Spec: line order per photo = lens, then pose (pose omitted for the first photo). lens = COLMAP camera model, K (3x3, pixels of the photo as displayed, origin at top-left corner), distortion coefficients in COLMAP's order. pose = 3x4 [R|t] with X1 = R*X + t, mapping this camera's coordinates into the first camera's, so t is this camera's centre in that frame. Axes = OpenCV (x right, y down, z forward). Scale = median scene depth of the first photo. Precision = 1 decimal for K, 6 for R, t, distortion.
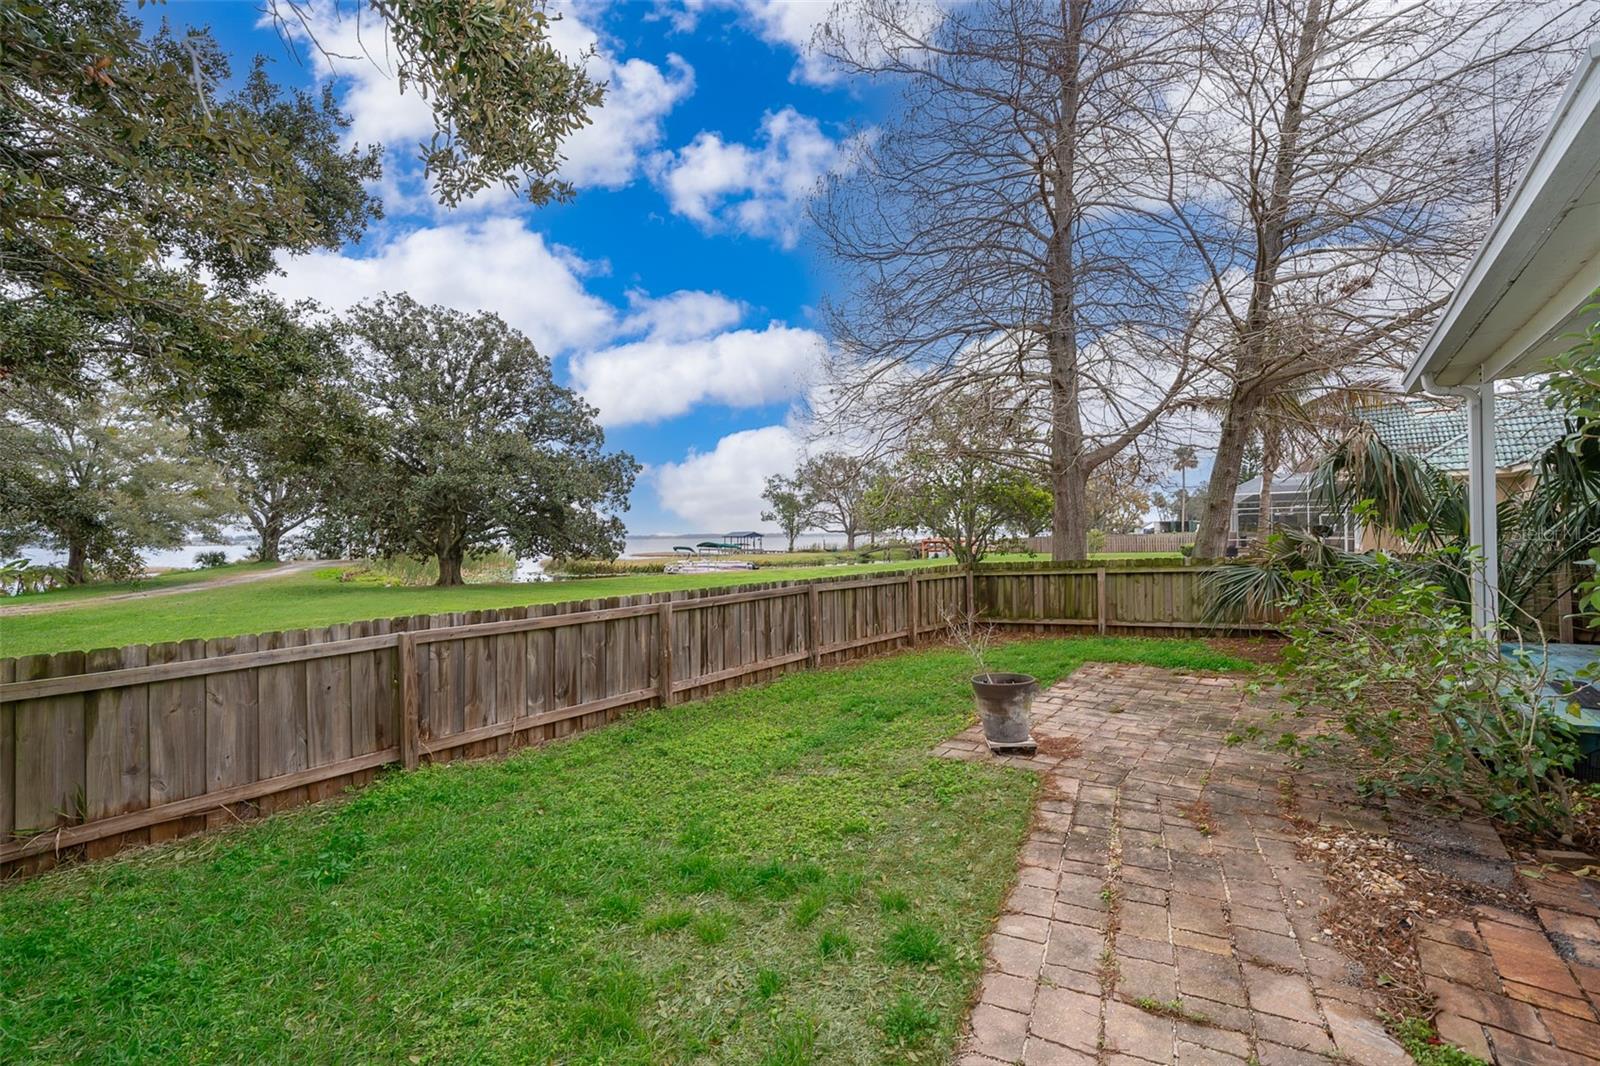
lens RADIAL K [[676.0, 0, 795.7], [0, 676.0, 534.3], [0, 0, 1]] dist [-0.000436, 0.000074]
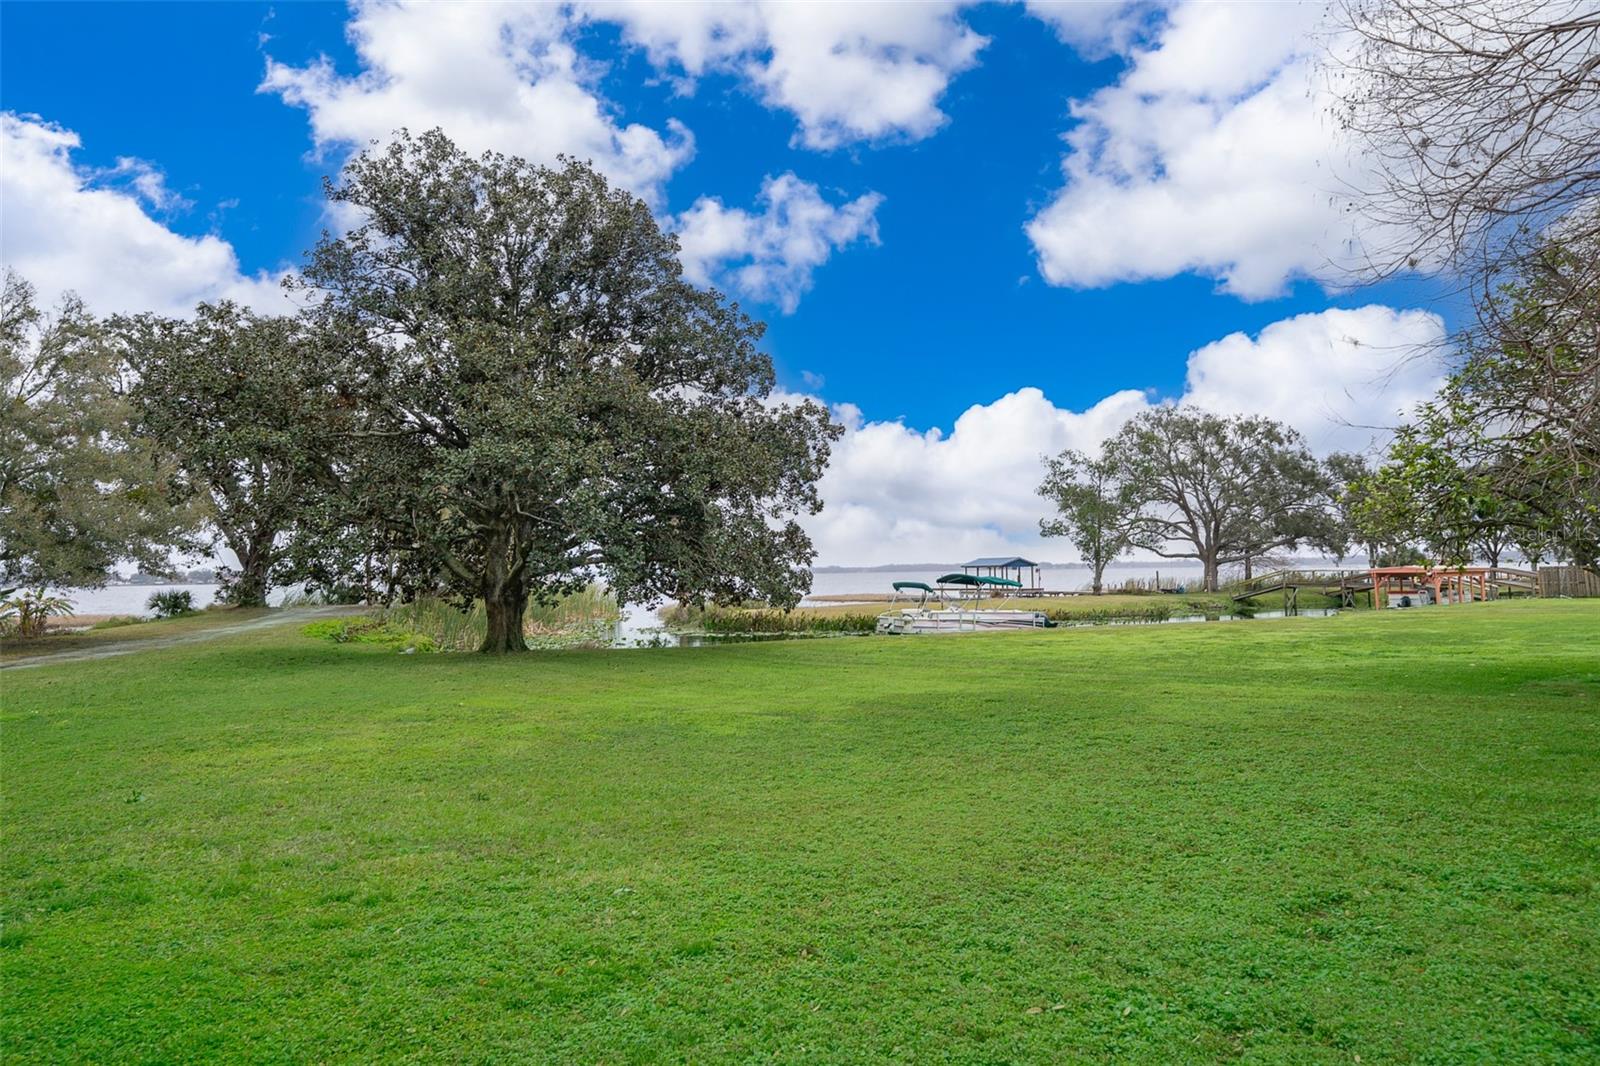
lens RADIAL K [[1121.7, 0, 798.1], [0, 1121.7, 471.2], [0, 0, 1]] dist [0.001753, -0.000100]
pose [[0.972035, -0.023731, -0.233636, -0.059346], [0.004164, 0.996467, -0.083888, 0.006018], [0.234801, 0.080569, 0.968699, 0.151613]]
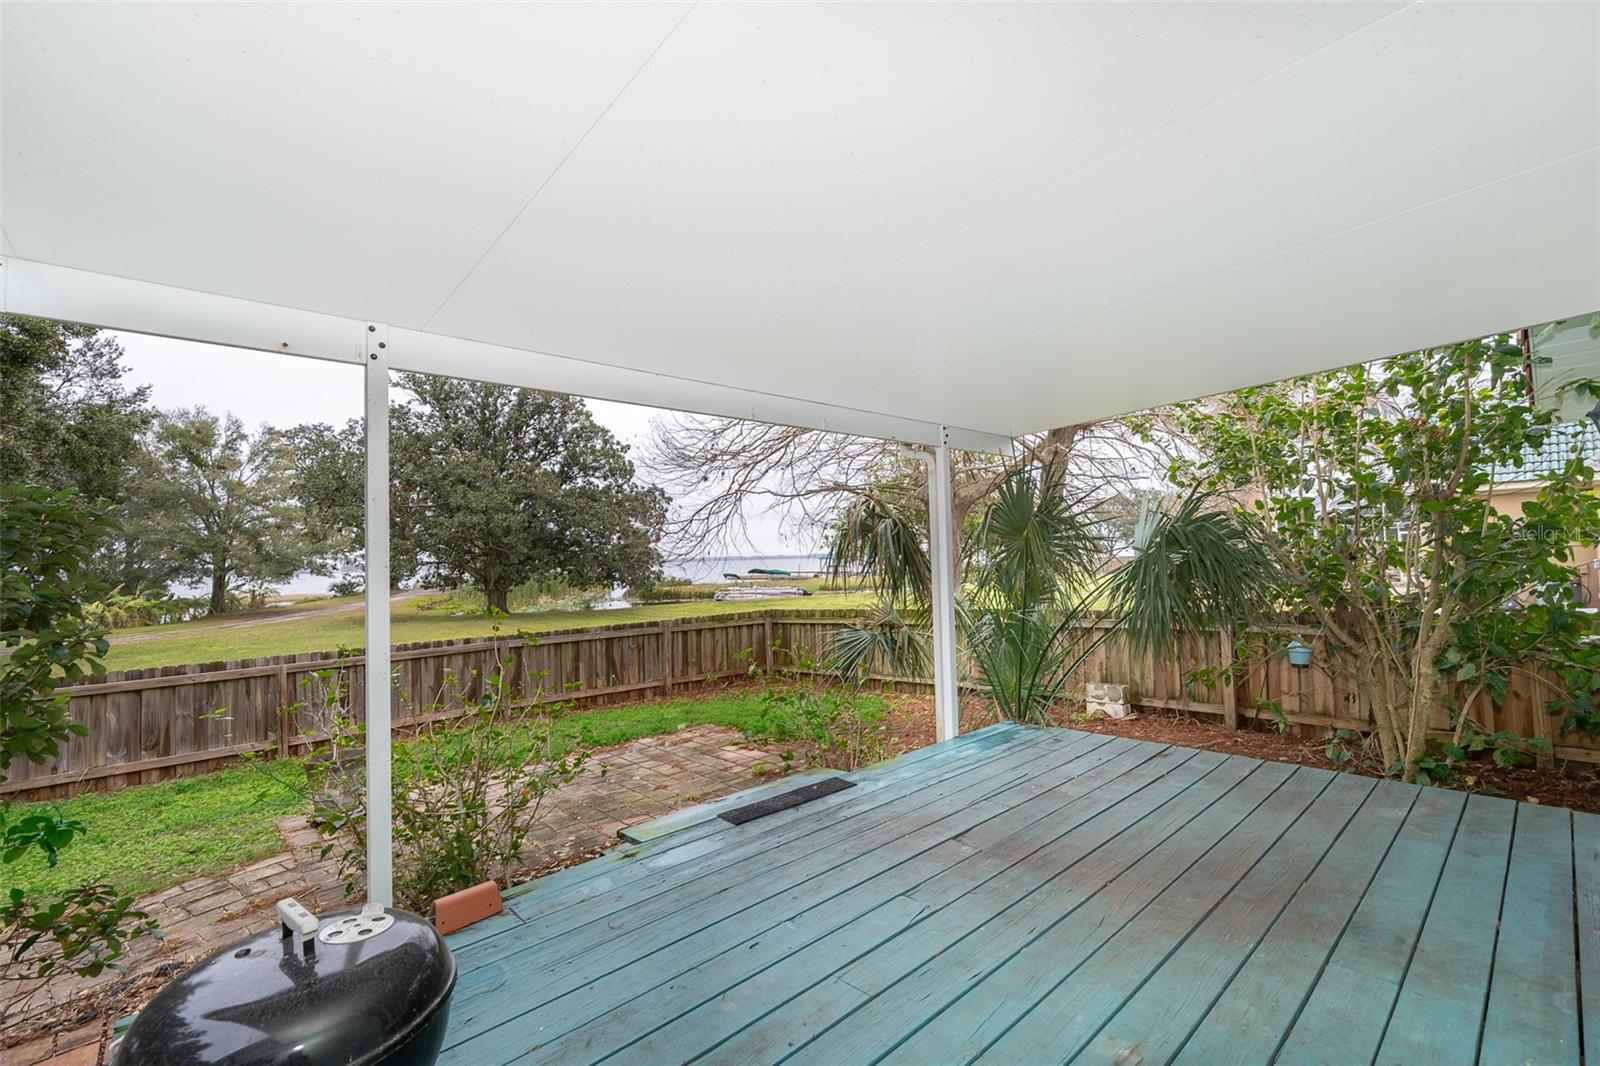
lens RADIAL K [[685.5, 0, 801.1], [0, 685.5, 543.4], [0, 0, 1]] dist [-0.001244, -0.000198]
pose [[0.983202, -0.019479, -0.181481, 0.157473], [0.016996, 0.999740, -0.015228, -0.012567], [0.181730, 0.011888, 0.983277, 0.005743]]
